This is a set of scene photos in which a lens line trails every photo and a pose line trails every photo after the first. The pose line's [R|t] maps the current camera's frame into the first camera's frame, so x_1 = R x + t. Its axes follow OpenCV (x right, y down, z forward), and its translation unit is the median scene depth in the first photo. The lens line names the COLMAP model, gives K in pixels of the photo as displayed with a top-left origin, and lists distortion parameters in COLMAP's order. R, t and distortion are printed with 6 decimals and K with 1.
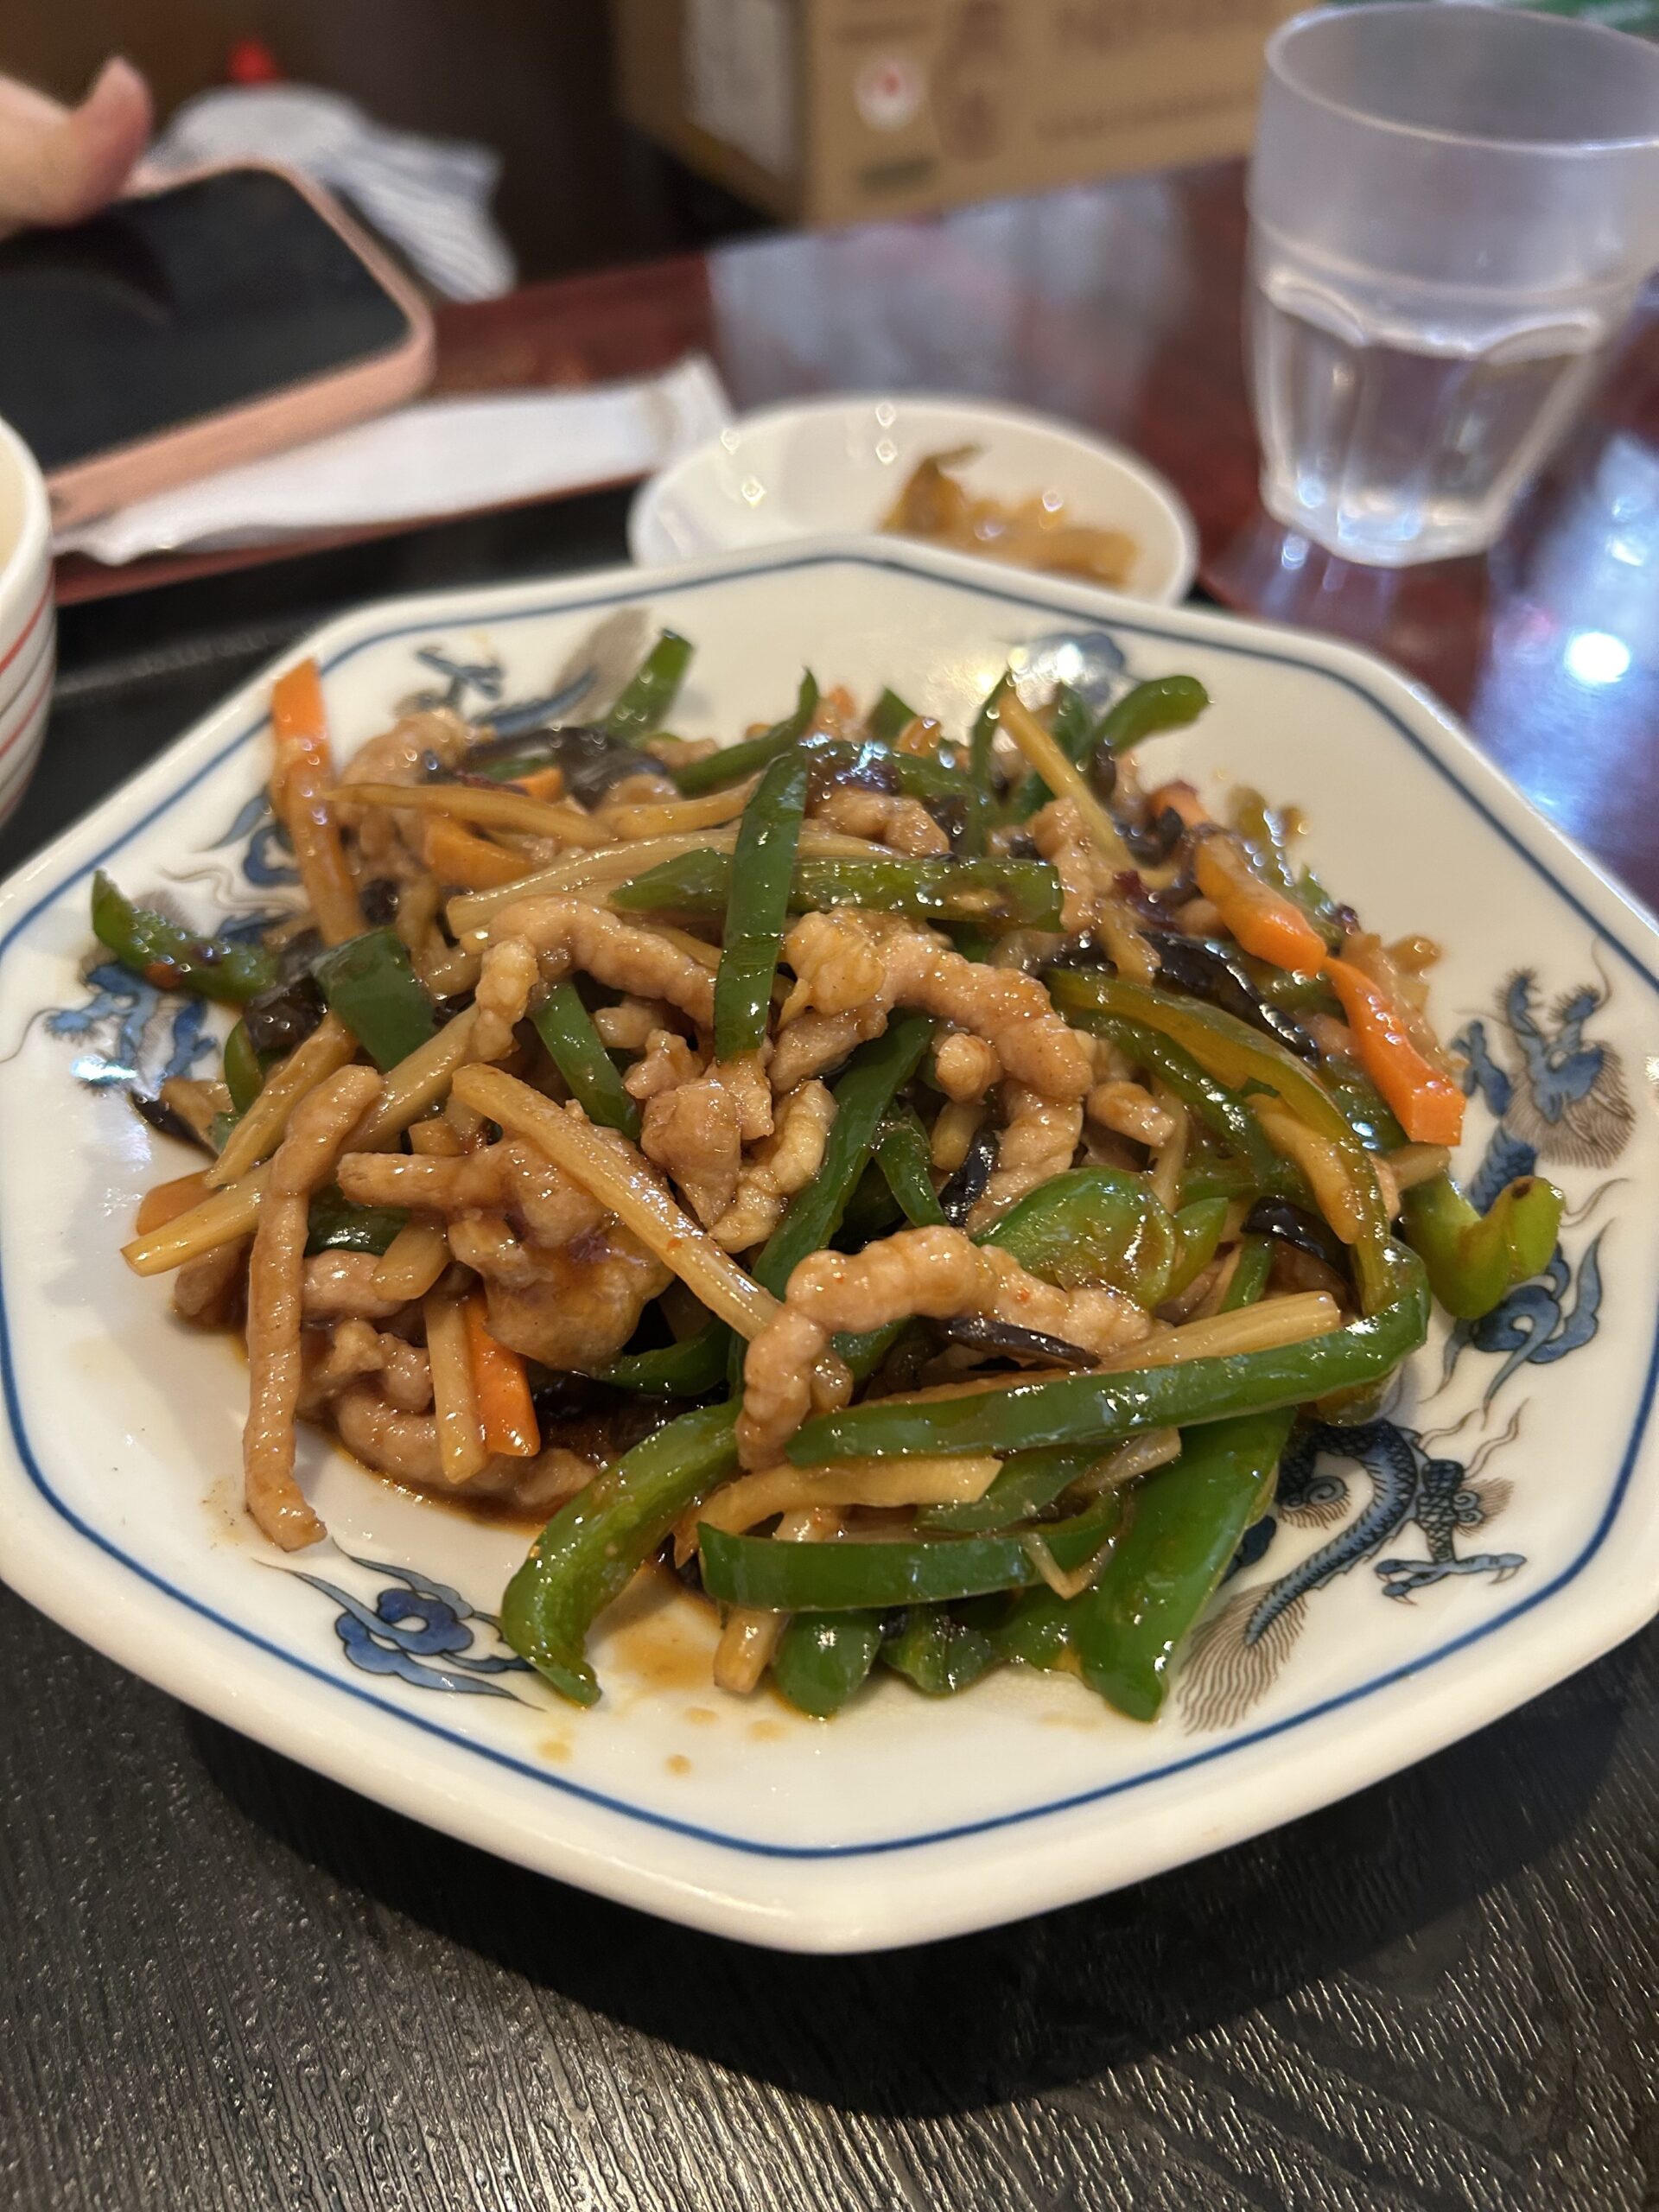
lens RADIAL K [[1986.2, 0, 829.5], [0, 1986.2, 1106.0], [0, 0, 1]] dist [-0.040655, -0.009890]
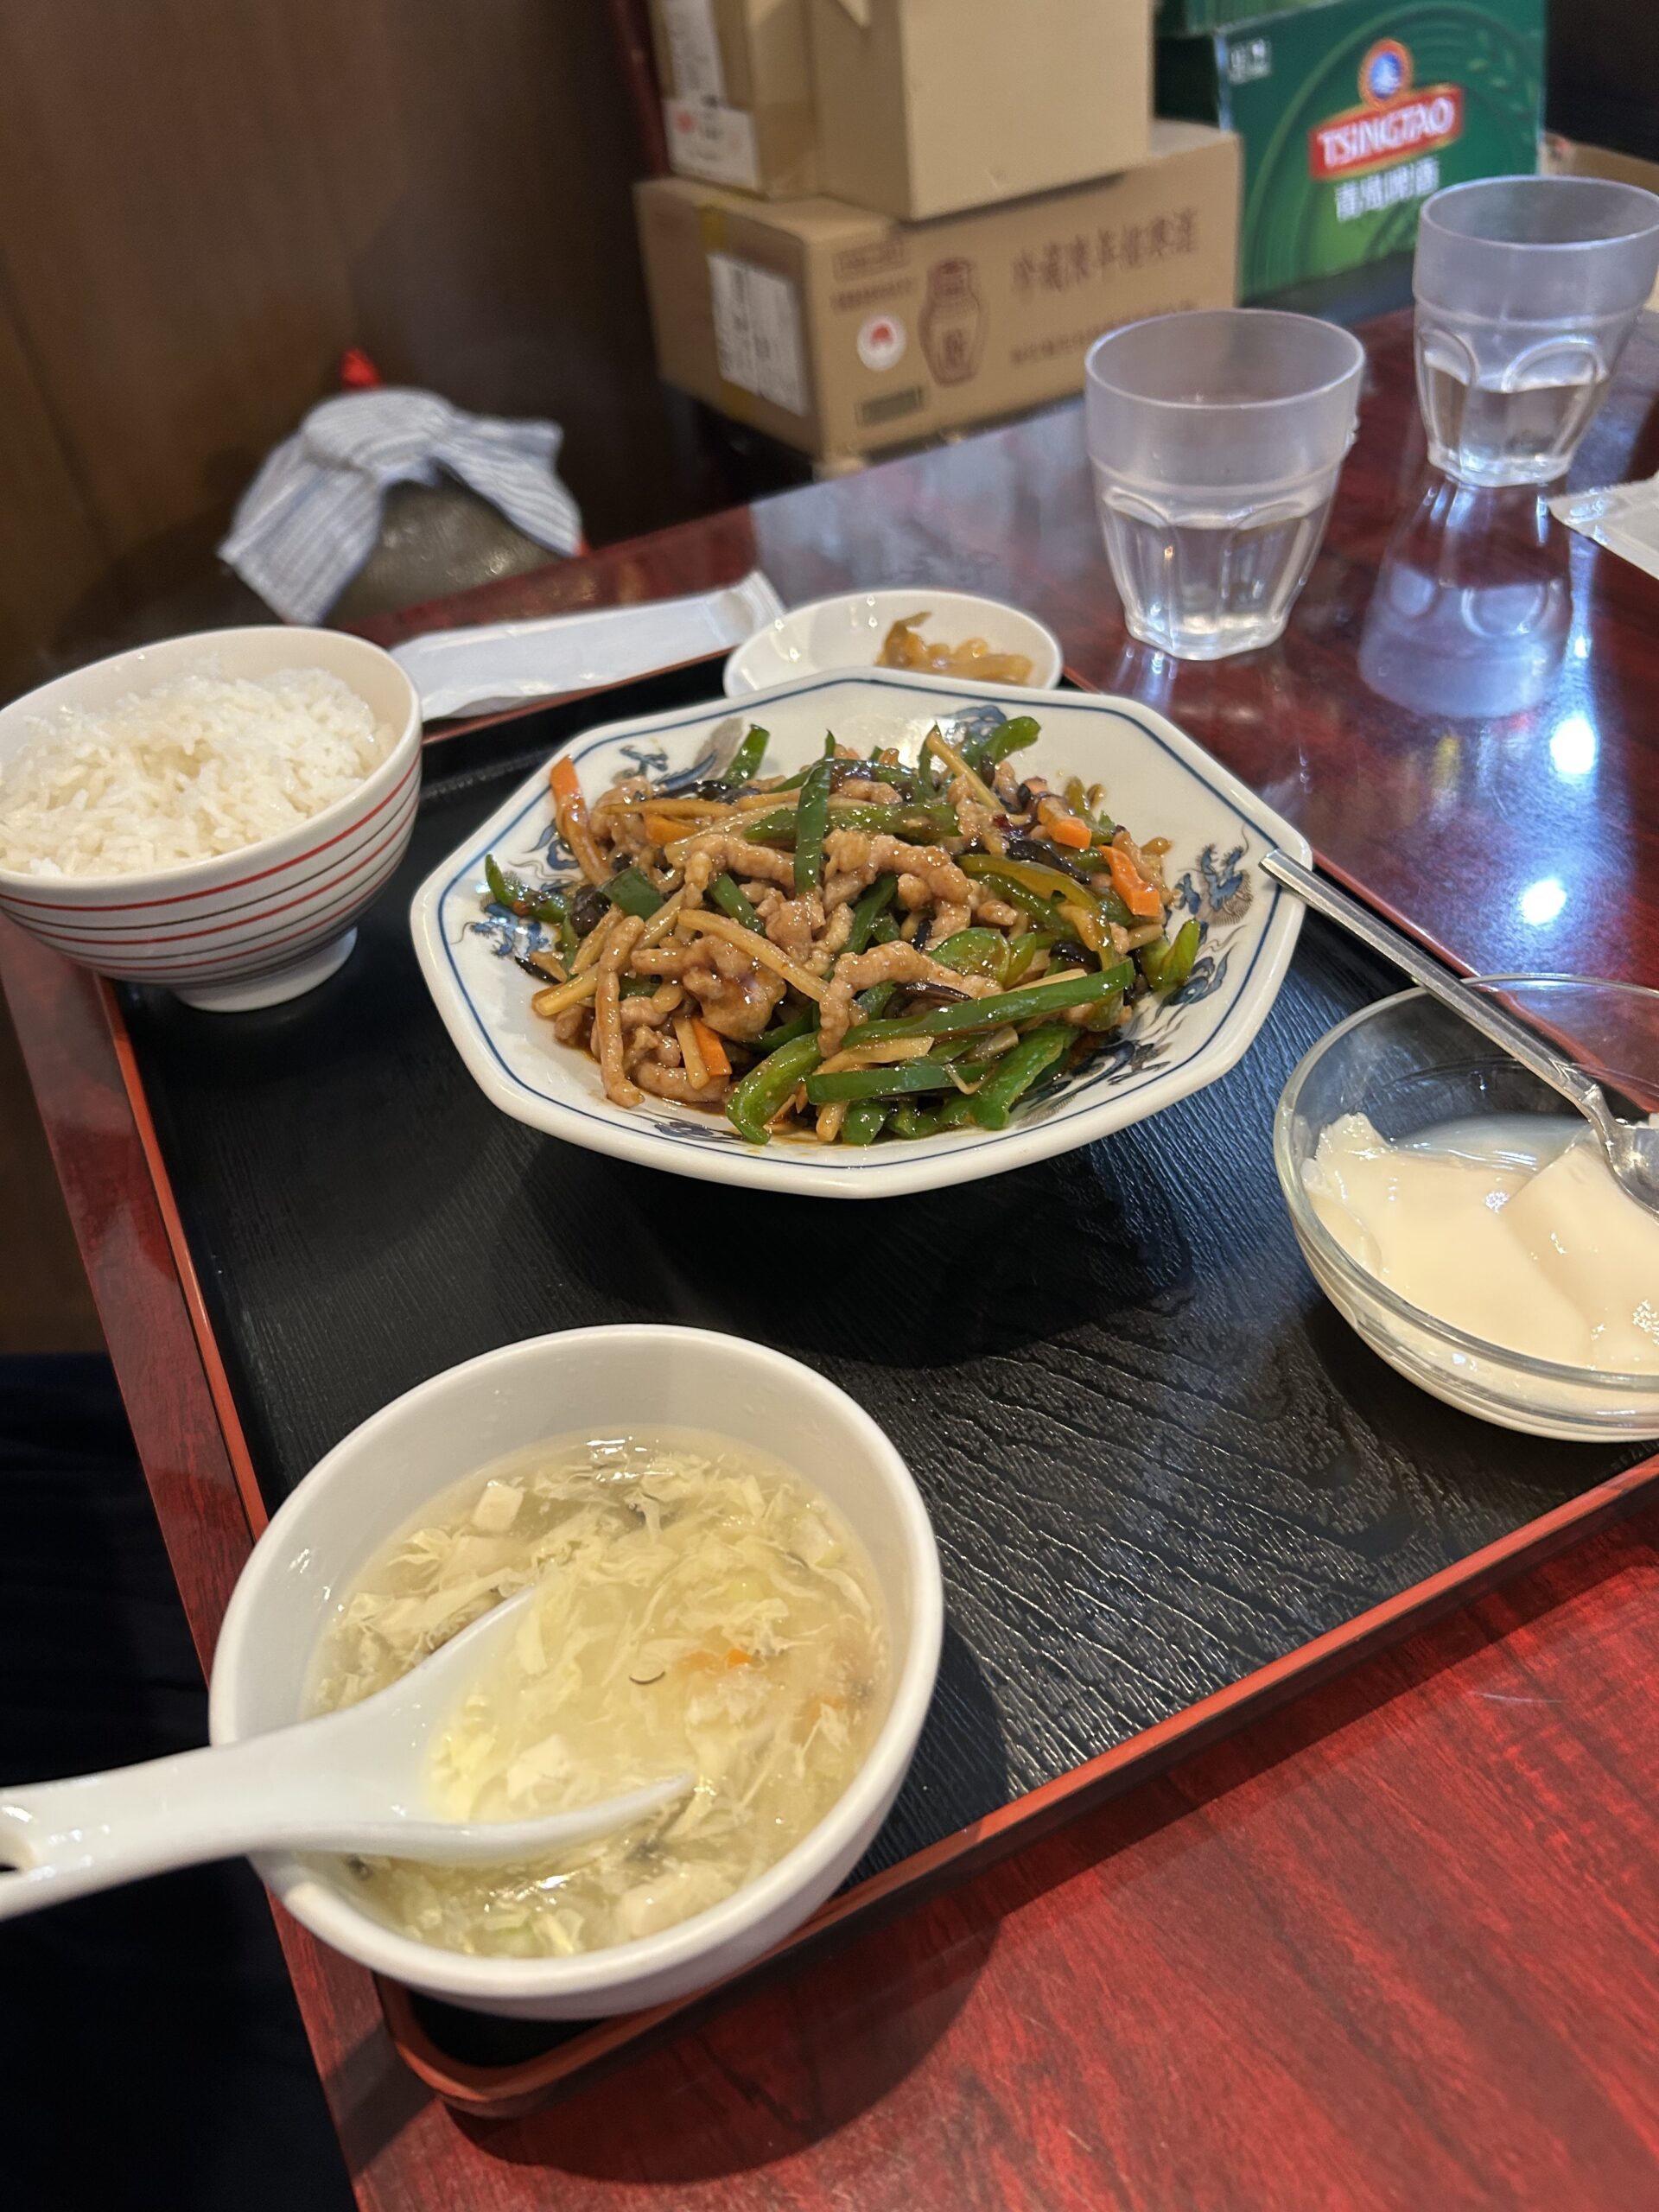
lens RADIAL K [[1649.4, 0, 829.5], [0, 1649.4, 1106.0], [0, 0, 1]] dist [0.003205, 0.000203]
pose [[0.995247, -0.087388, -0.042973, 0.032143], [0.085406, 0.995285, -0.045962, 0.262711], [0.046787, 0.042074, 0.998018, -0.714633]]
